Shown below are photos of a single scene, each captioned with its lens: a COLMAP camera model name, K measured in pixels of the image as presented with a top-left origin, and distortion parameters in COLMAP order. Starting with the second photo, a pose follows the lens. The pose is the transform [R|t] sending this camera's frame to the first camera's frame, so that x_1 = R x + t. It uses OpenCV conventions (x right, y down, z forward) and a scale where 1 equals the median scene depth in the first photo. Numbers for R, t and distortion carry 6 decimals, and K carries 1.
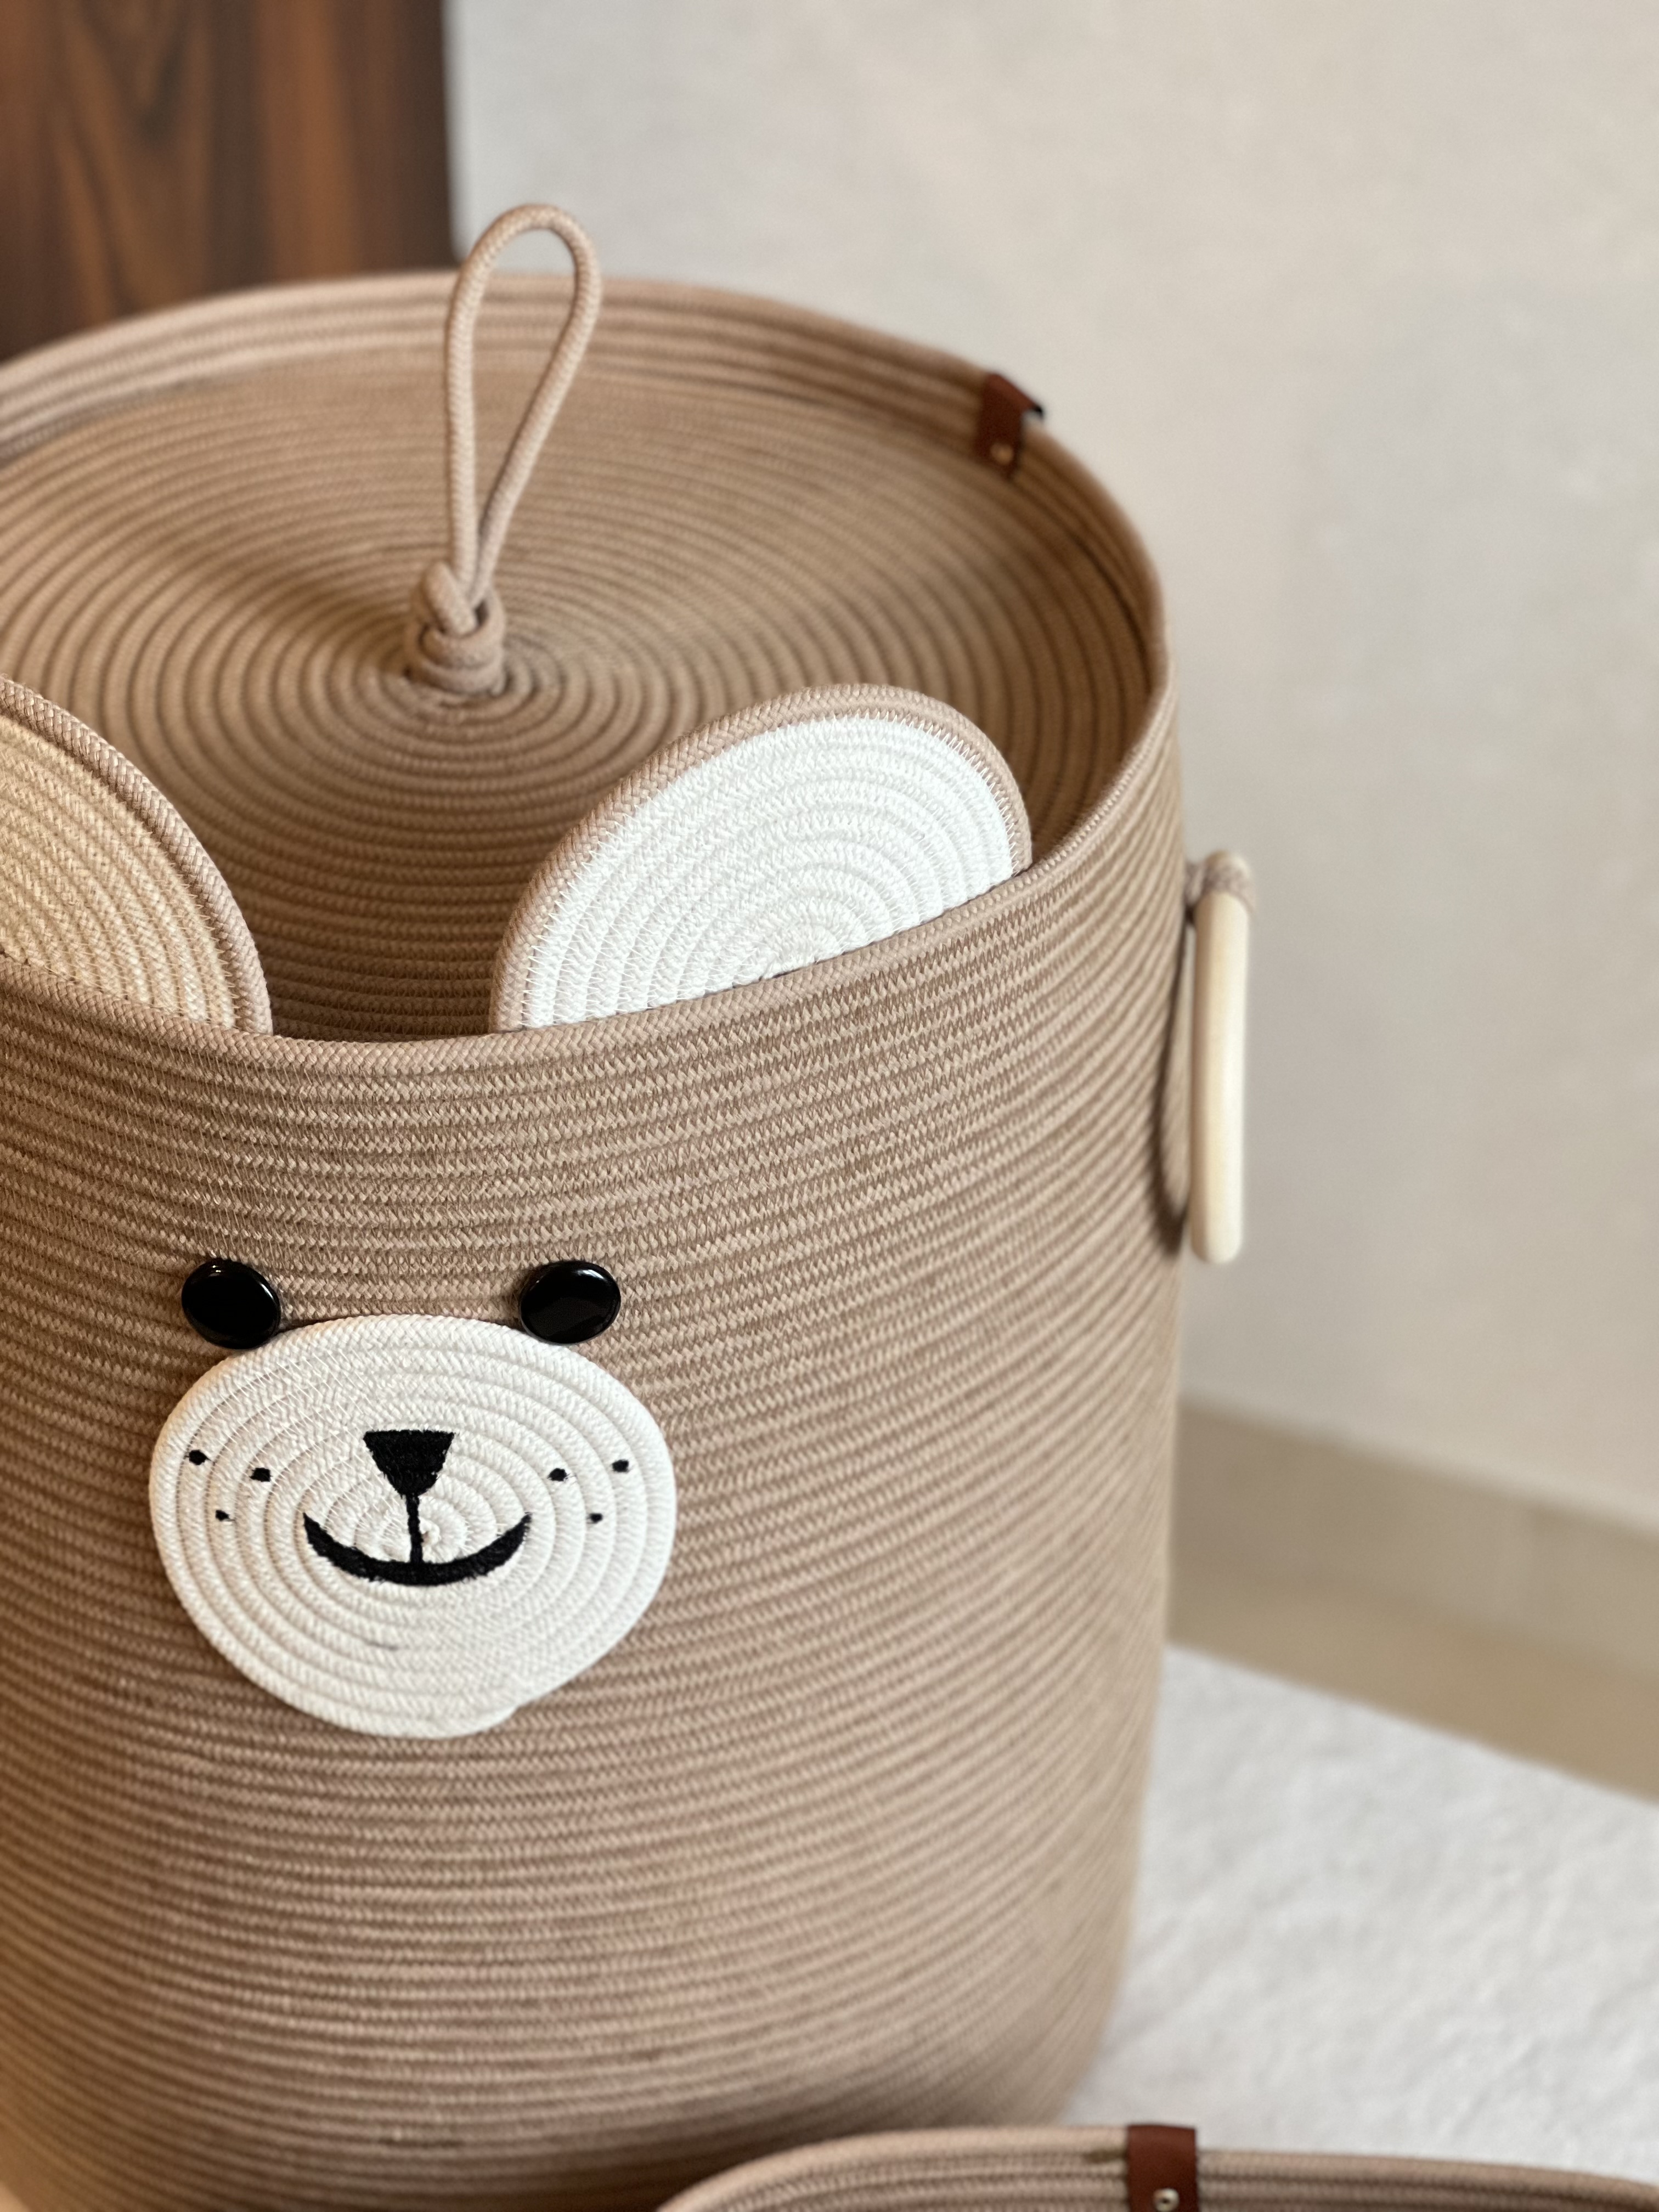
lens RADIAL K [[5060.5, 0, 831.4], [0, 5060.5, 1043.4], [0, 0, 1]] dist [-0.098842, 4.739285]
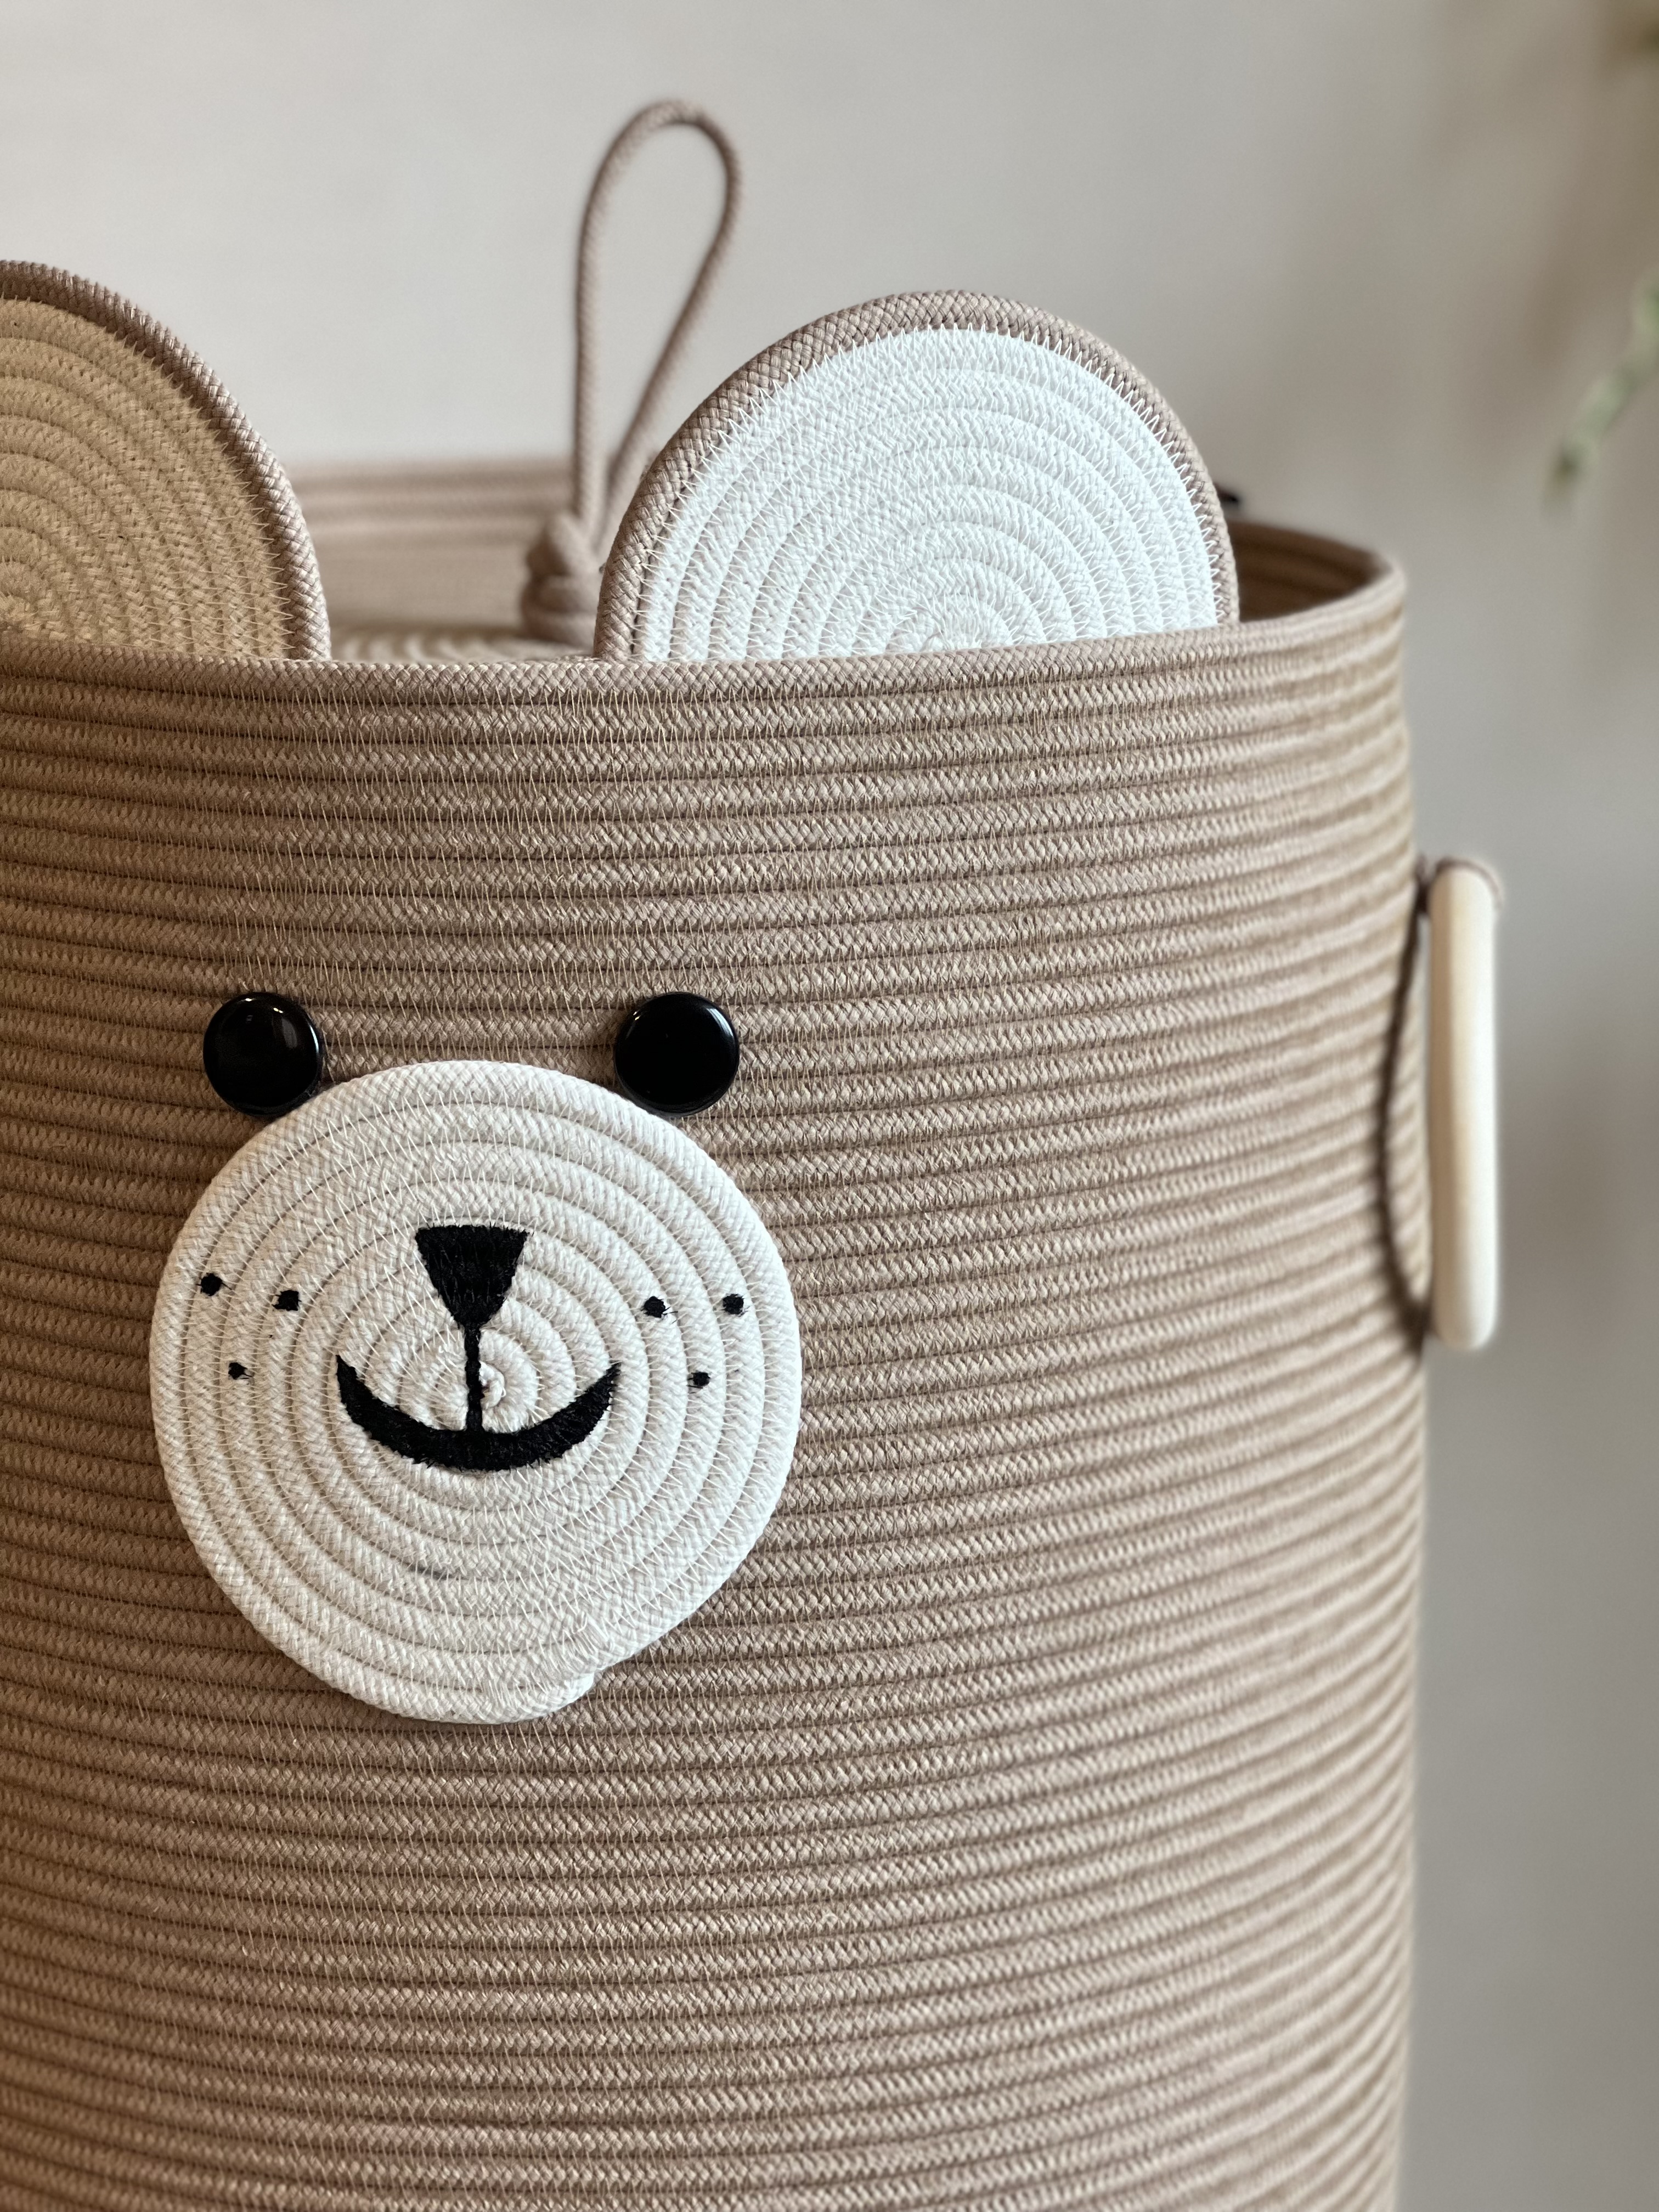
lens RADIAL K [[5060.5, 0, 831.4], [0, 5060.5, 1043.4], [0, 0, 1]] dist [-0.098842, 4.739285]
pose [[0.999189, 0.011574, -0.038559, 0.004445], [-0.025353, 0.924904, -0.379353, 0.347477], [0.031273, 0.380023, 0.924448, 0.240903]]
